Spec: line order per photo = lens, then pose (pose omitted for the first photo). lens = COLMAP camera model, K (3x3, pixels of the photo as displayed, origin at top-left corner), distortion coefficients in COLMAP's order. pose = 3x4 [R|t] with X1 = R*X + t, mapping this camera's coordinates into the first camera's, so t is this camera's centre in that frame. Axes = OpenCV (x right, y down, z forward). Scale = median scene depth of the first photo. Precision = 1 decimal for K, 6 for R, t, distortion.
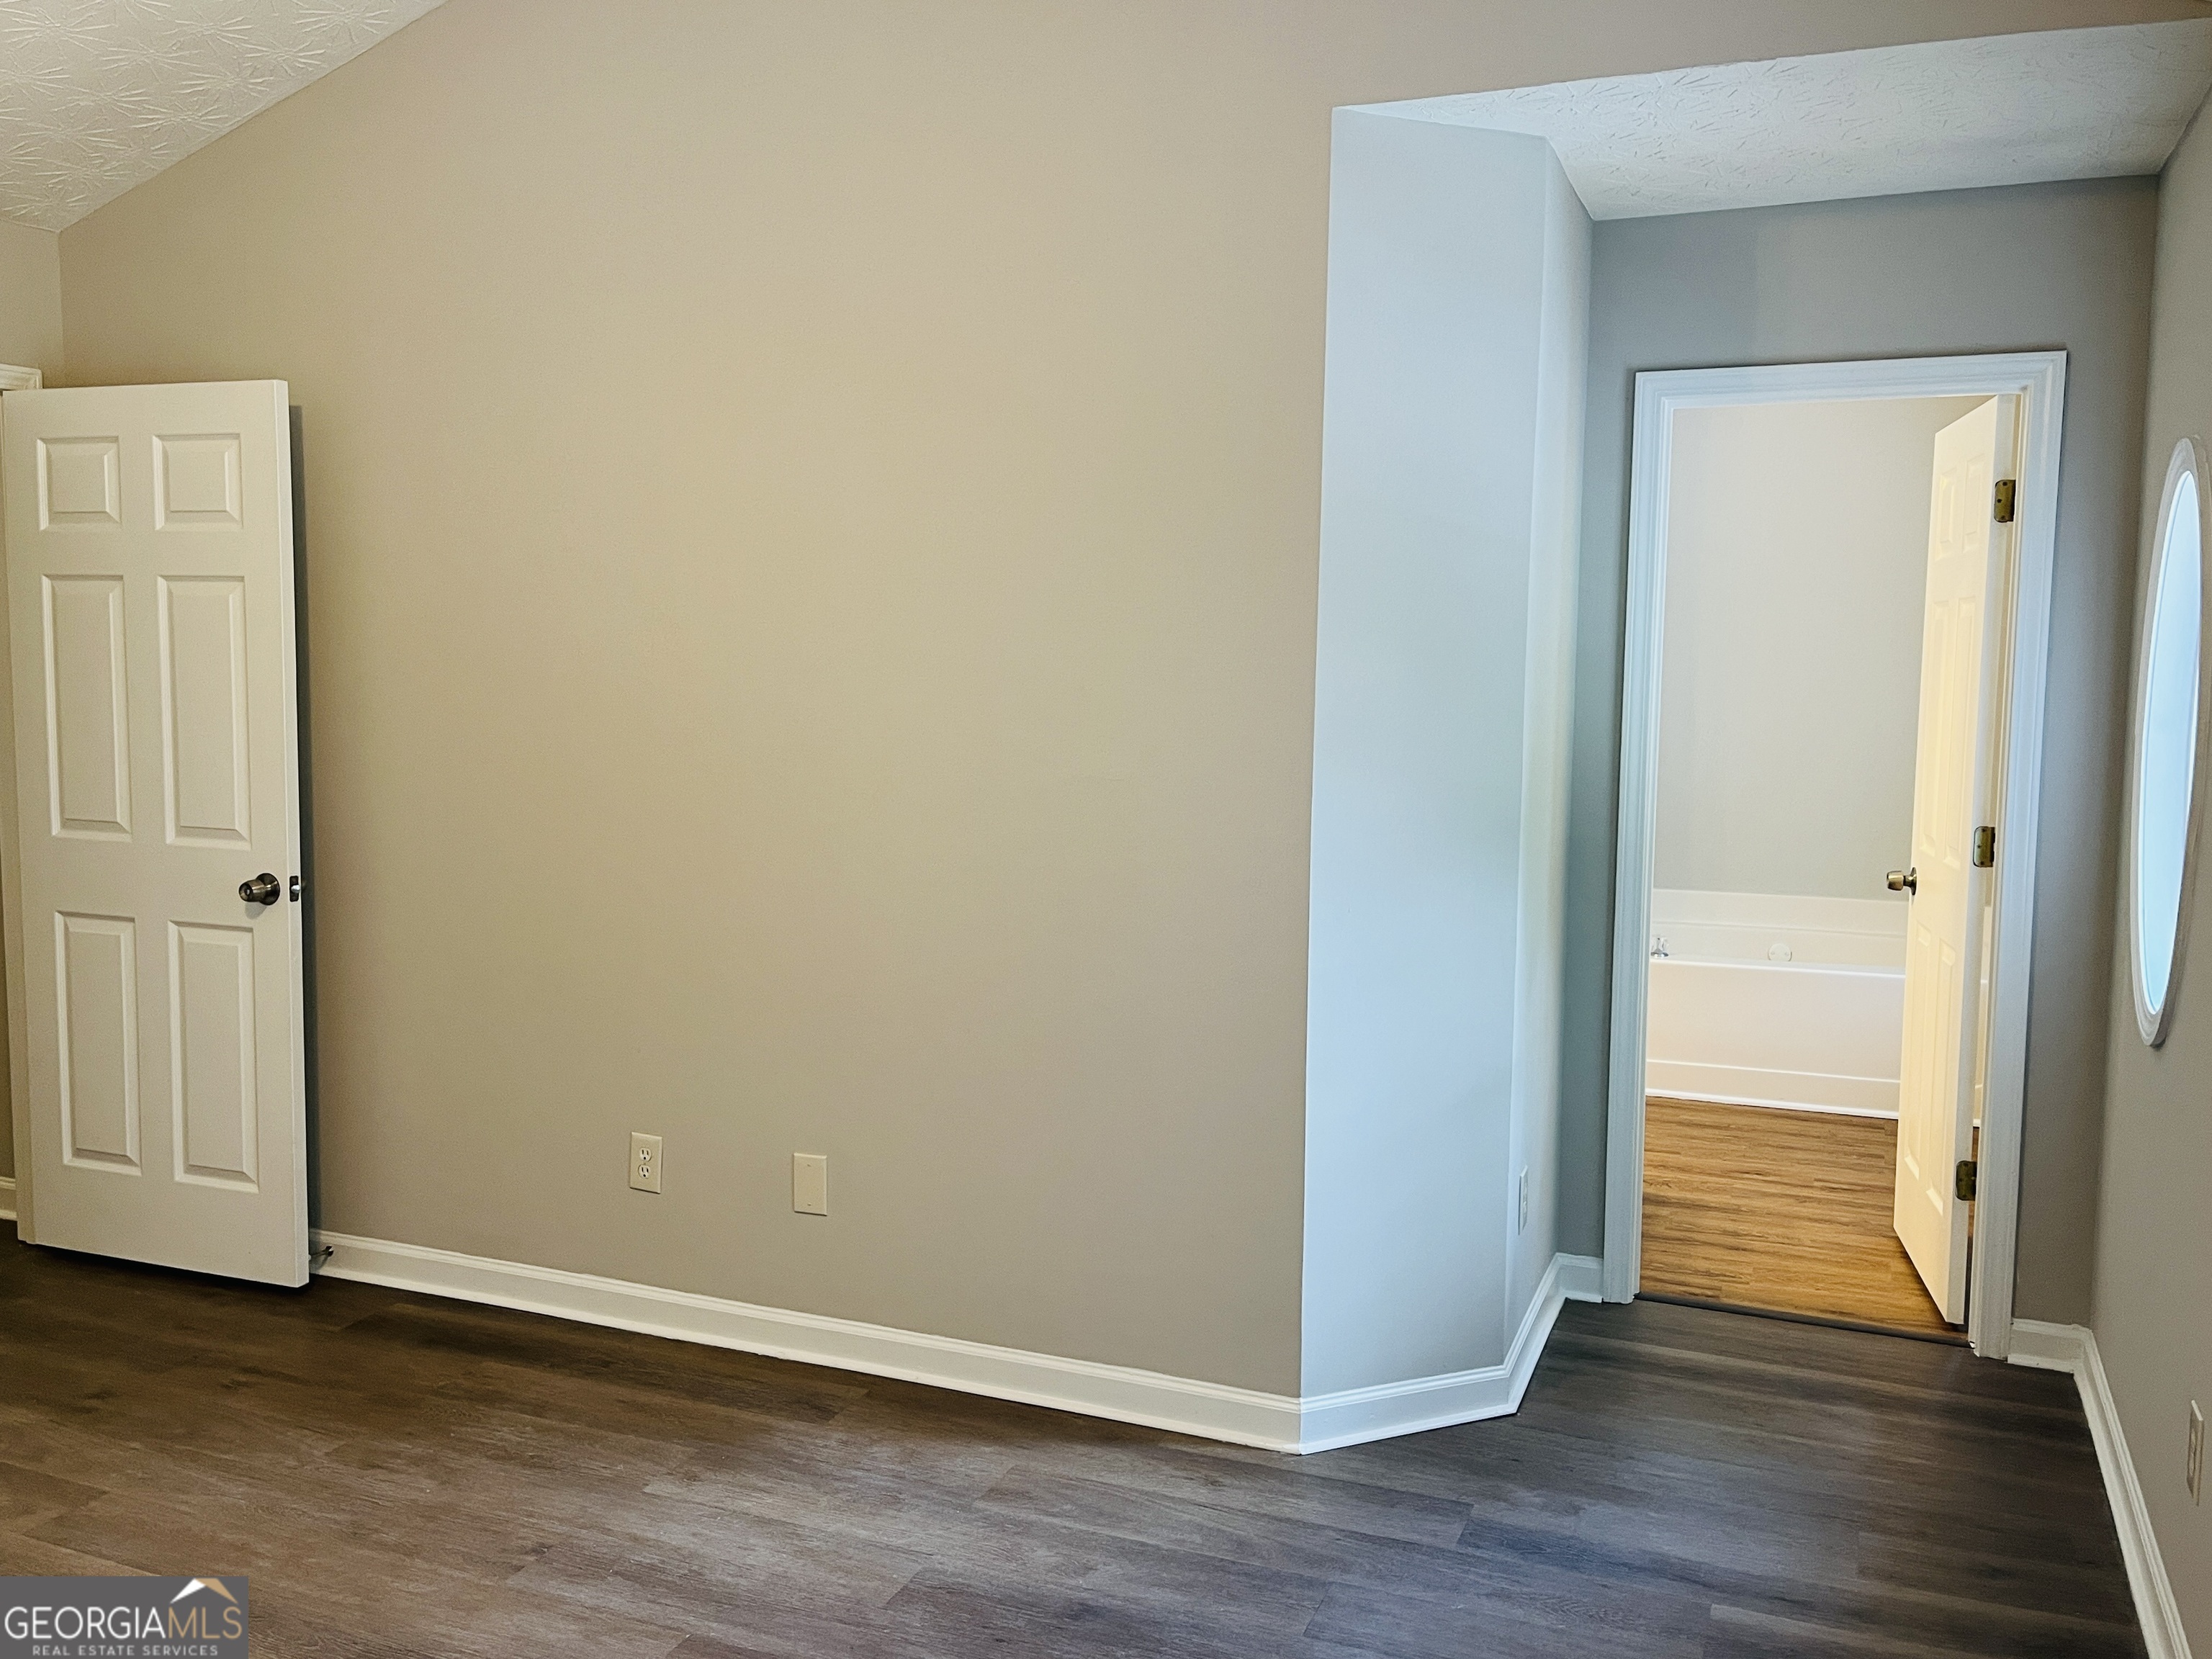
lens RADIAL K [[1835.1, 0, 1096.2], [0, 1835.1, 817.5], [0, 0, 1]] dist [0.083546, -0.095872]
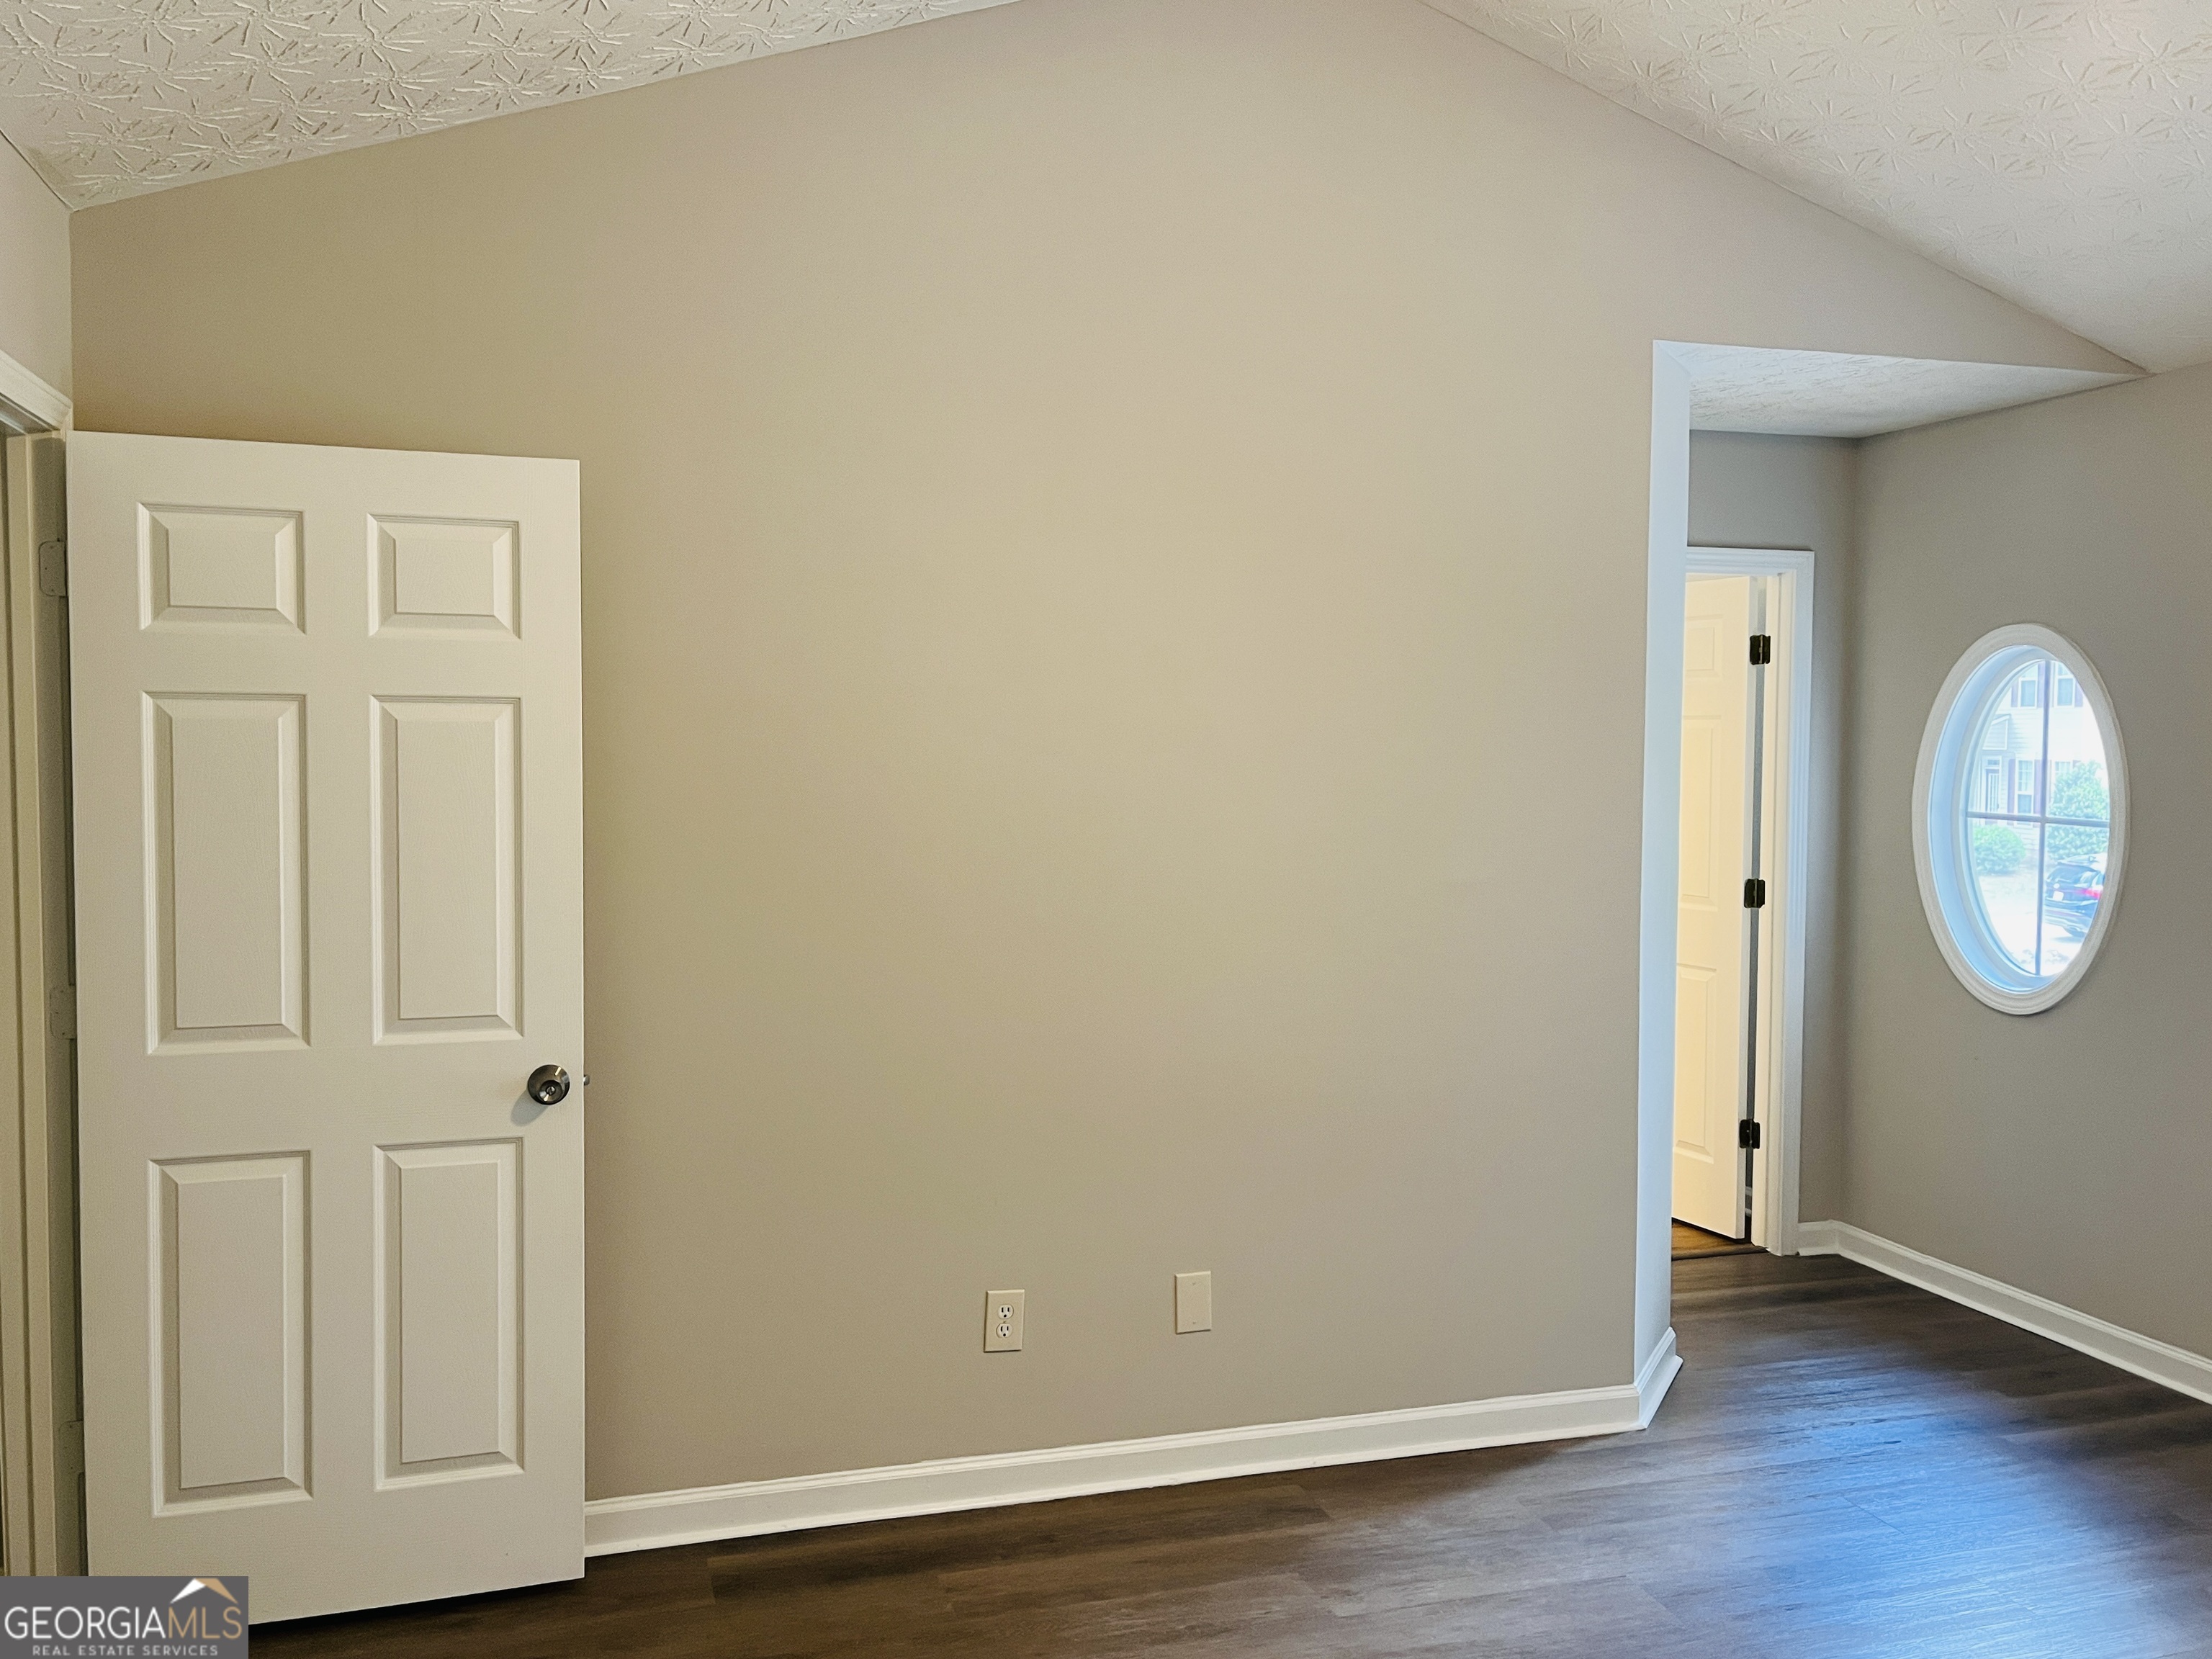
lens RADIAL K [[1835.1, 0, 1029.9], [0, 1835.1, 834.9], [0, 0, 1]] dist [0.083546, -0.095872]
pose [[0.770316, -0.044344, 0.636119, -0.871837], [0.066322, 0.997740, -0.010761, -0.051780], [-0.634204, 0.050478, 0.771516, 0.272284]]
